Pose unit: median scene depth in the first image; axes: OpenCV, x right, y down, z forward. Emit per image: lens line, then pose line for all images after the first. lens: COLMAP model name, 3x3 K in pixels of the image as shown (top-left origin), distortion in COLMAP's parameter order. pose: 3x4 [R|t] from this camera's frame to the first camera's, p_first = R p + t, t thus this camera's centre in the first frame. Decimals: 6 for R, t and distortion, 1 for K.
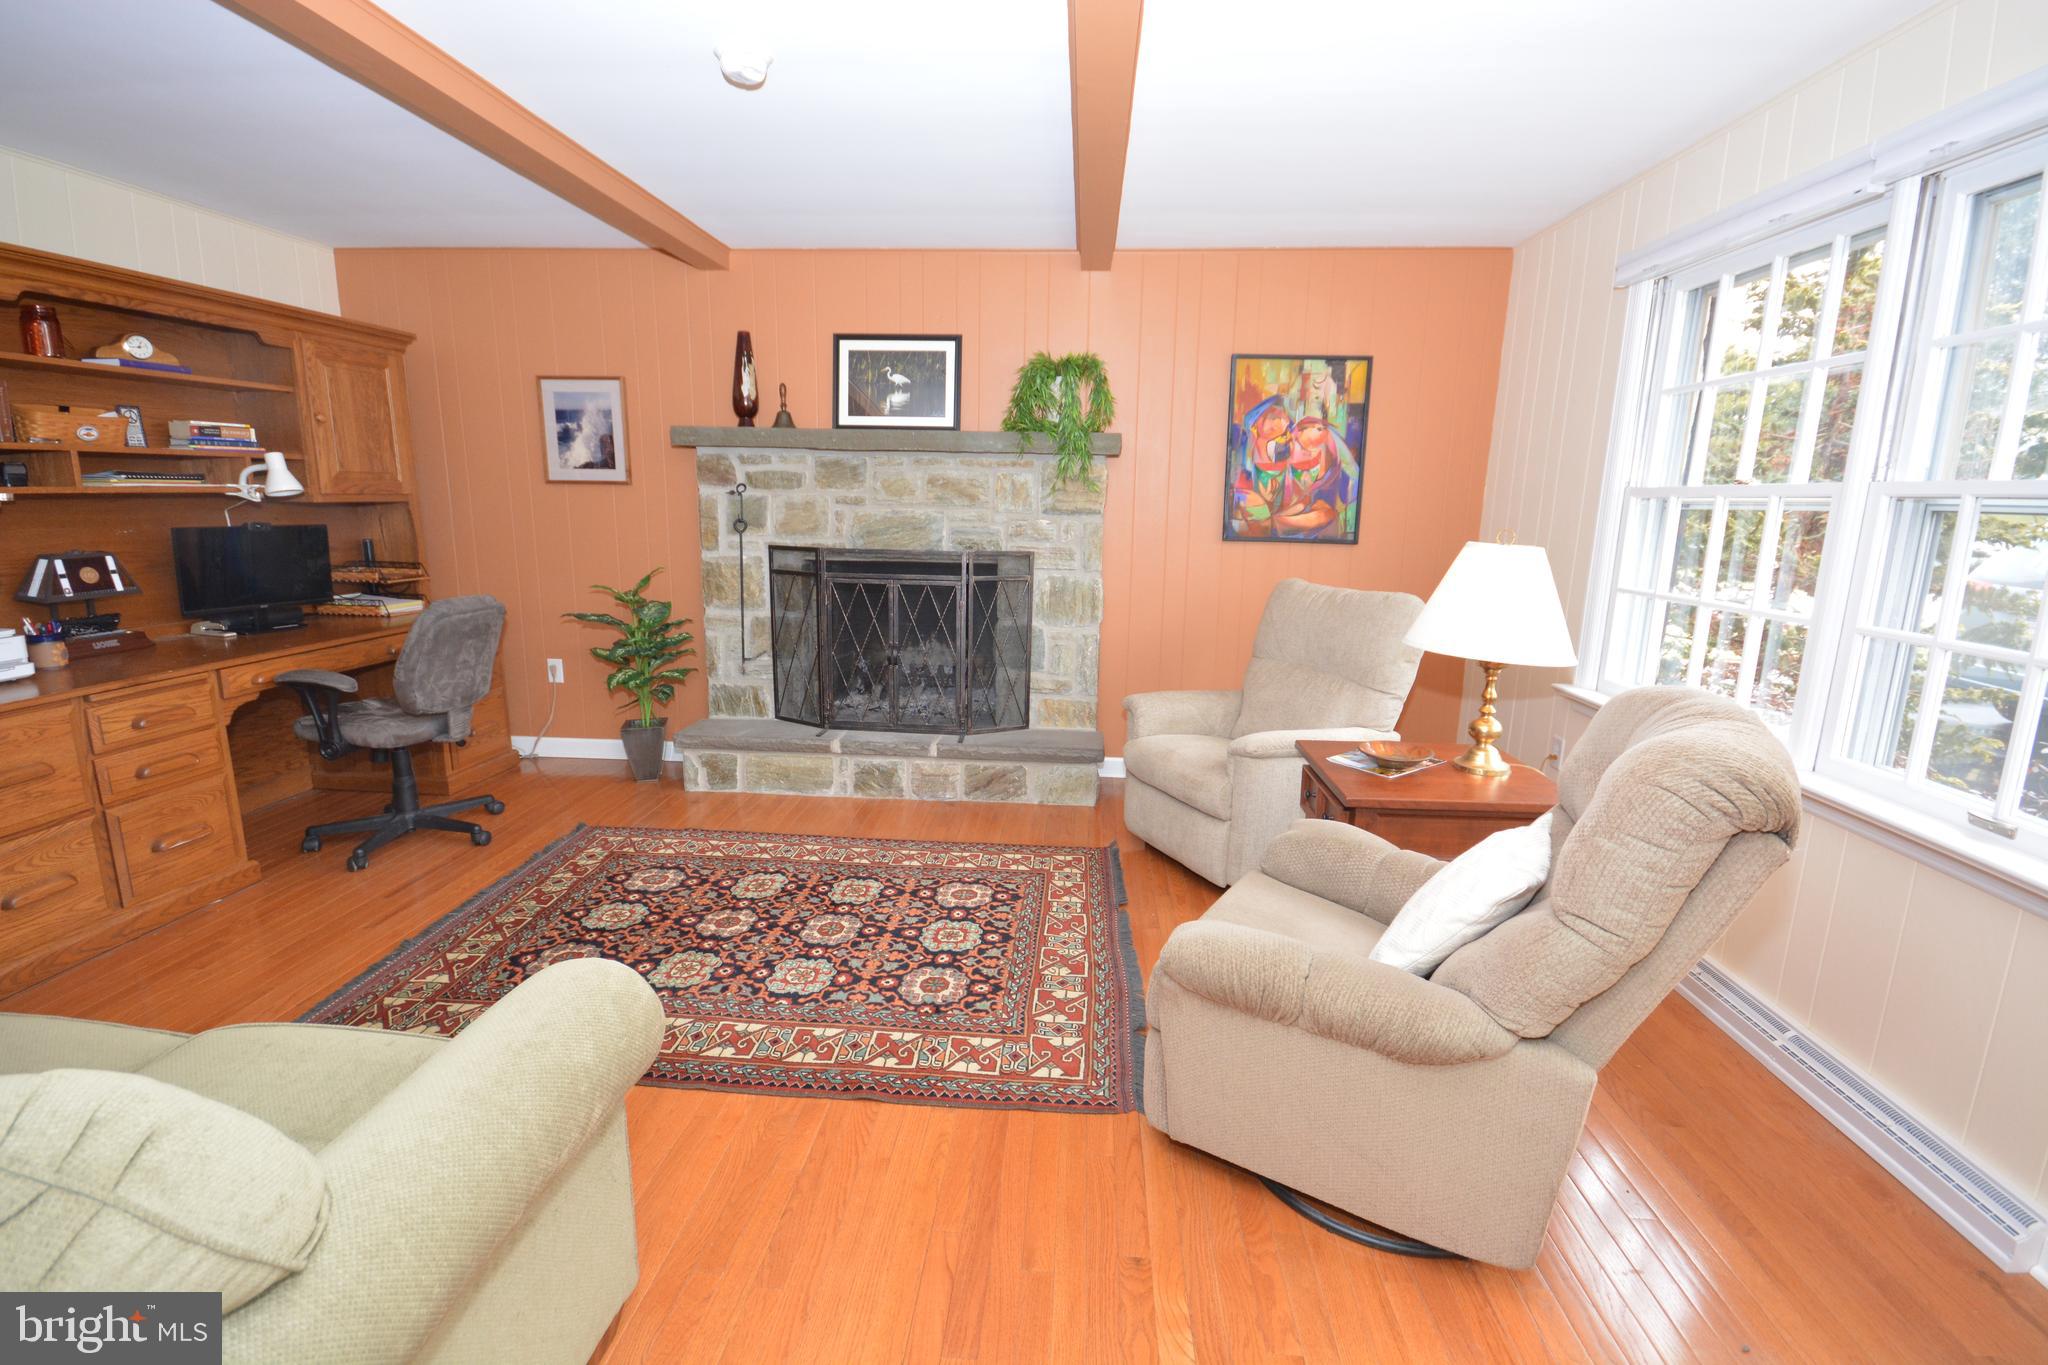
lens RADIAL K [[905.7, 0, 1023.3], [0, 905.7, 679.1], [0, 0, 1]] dist [0.001032, -0.004187]
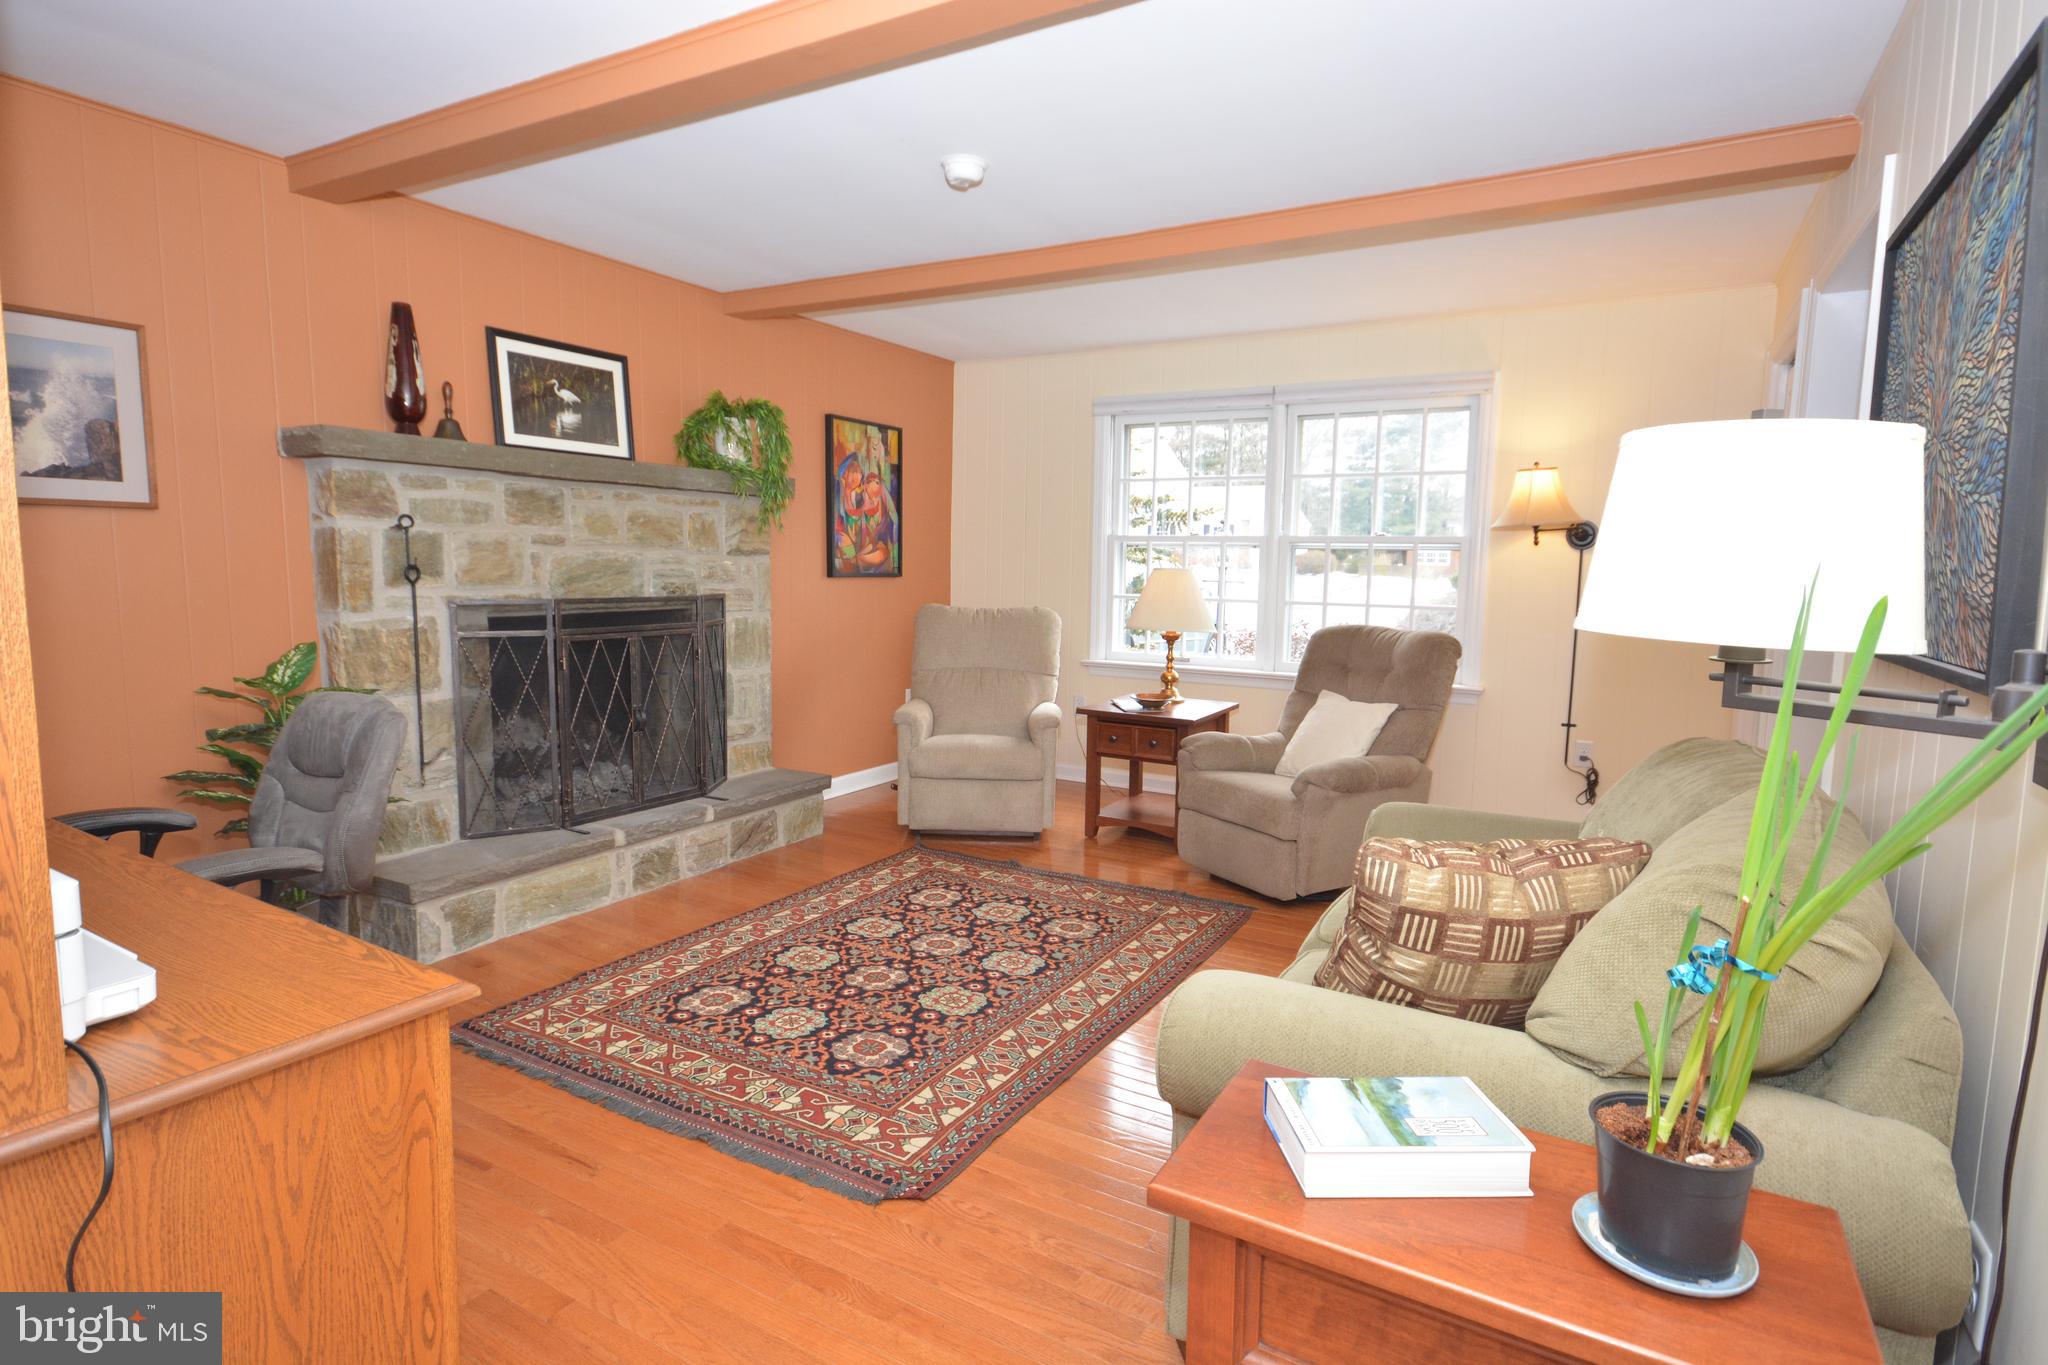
lens RADIAL K [[1060.6, 0, 1023.5], [0, 1060.6, 683.1], [0, 0, 1]] dist [0.027157, 0.001017]
pose [[0.438451, -0.116764, 0.891138, -0.869388], [0.168772, 0.984583, 0.045970, -0.045317], [-0.882766, 0.130243, 0.451398, 0.221804]]
